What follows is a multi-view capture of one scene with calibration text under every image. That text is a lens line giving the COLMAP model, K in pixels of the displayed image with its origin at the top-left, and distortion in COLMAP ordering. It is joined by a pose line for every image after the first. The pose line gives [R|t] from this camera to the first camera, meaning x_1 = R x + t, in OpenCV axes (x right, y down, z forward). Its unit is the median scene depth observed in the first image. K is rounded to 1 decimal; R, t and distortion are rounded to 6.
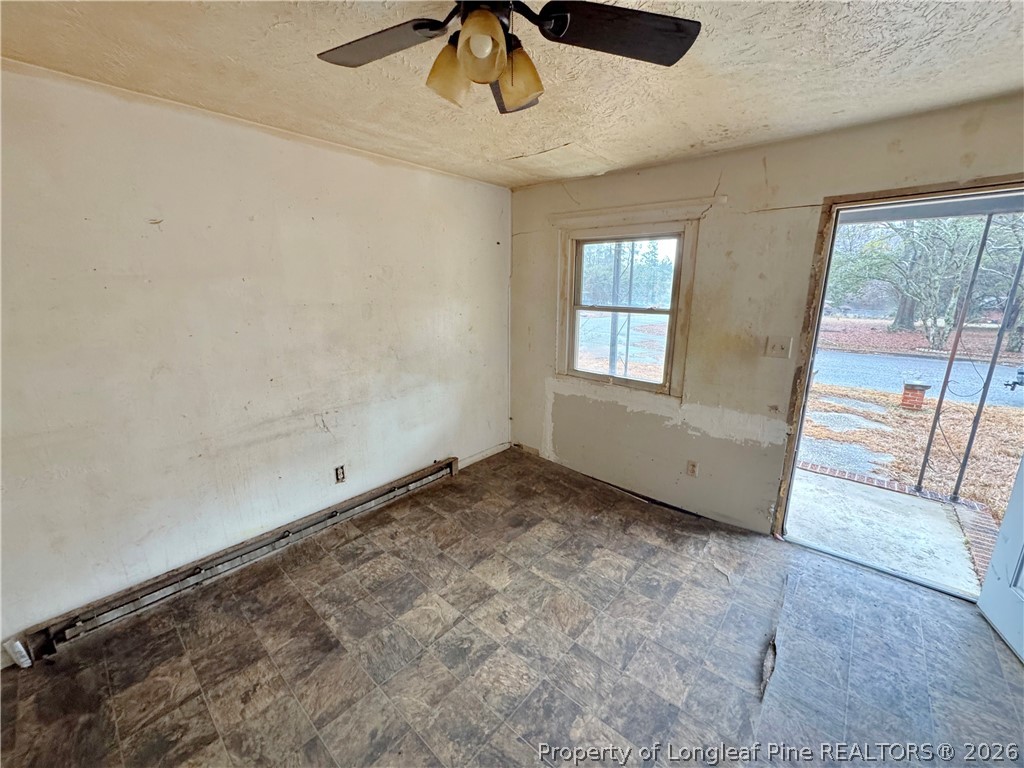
lens RADIAL K [[408.8, 0, 512.1], [0, 408.8, 382.0], [0, 0, 1]] dist [-0.003448, -0.000049]
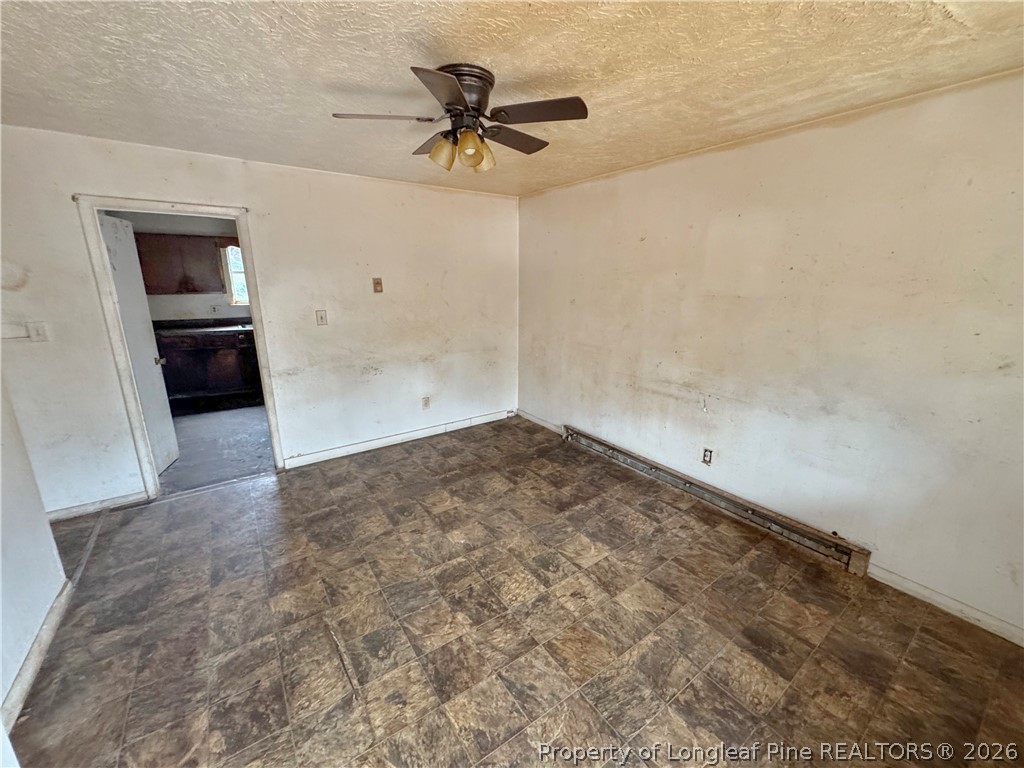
lens RADIAL K [[408.8, 0, 516.1], [0, 408.8, 381.9], [0, 0, 1]] dist [-0.003448, -0.000049]
pose [[-0.227563, 0.237393, -0.944383, 0.877715], [-0.232597, 0.928503, 0.289449, -0.198046], [0.945576, 0.285528, -0.156076, 0.861148]]
